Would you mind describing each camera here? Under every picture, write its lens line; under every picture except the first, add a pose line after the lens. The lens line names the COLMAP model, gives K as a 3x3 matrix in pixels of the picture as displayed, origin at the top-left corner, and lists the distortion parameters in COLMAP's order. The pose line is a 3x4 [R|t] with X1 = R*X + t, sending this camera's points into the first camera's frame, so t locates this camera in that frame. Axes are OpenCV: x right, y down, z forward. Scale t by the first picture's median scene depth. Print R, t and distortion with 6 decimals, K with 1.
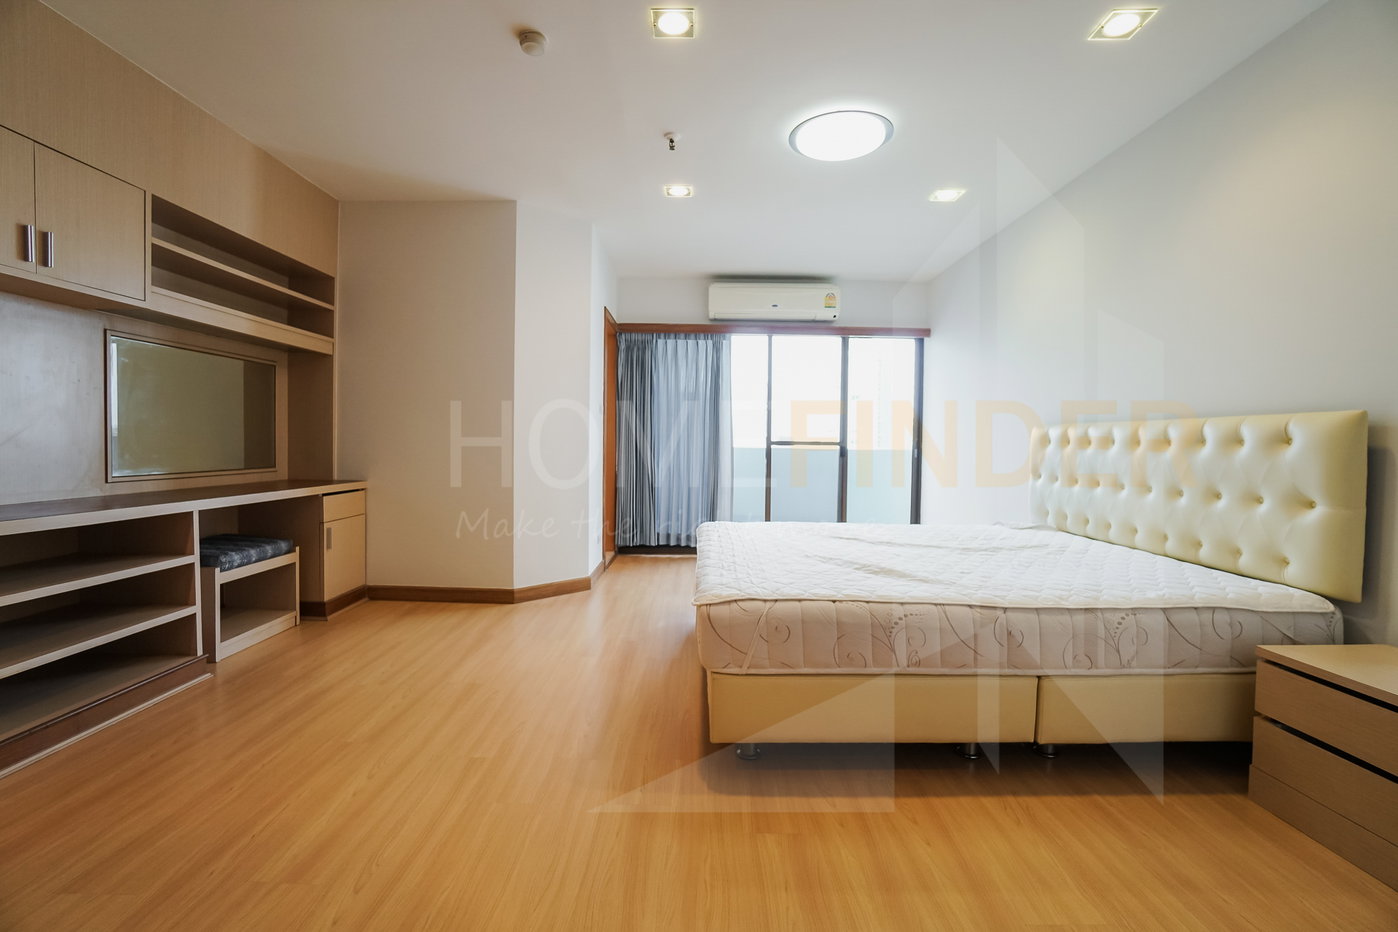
lens RADIAL K [[600.3, 0, 700.4], [0, 600.3, 441.4], [0, 0, 1]] dist [0.000022, 0.000013]
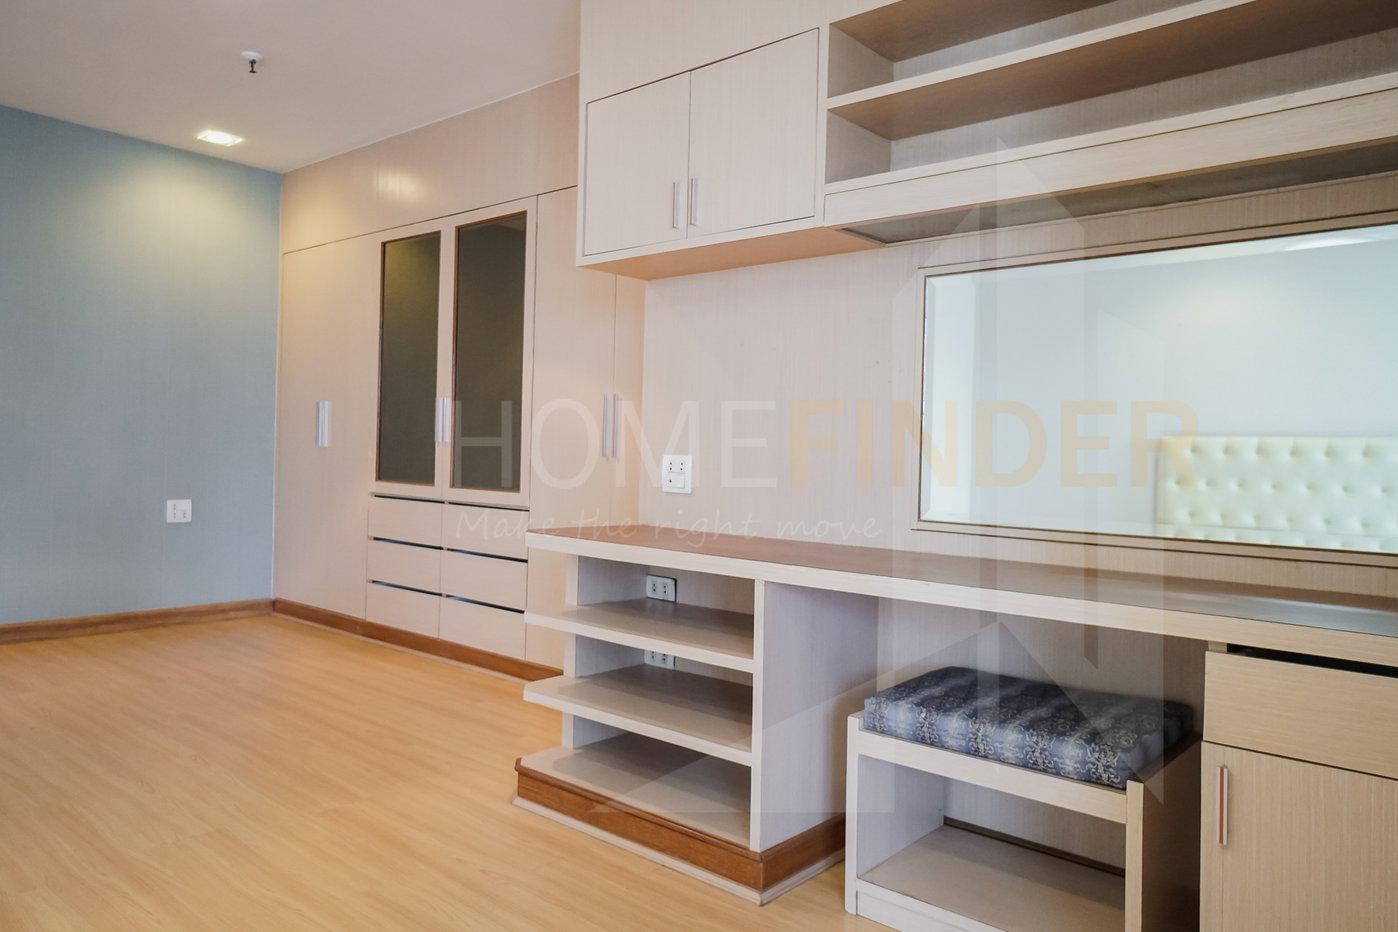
lens RADIAL K [[971.1, 0, 699.0], [0, 971.1, 466.0], [0, 0, 1]] dist [0.006702, 0.004625]
pose [[-0.665817, -0.017796, -0.745903, -0.145314], [-0.032327, 0.999465, 0.005010, 0.008958], [0.745415, 0.027449, -0.666036, 1.536297]]
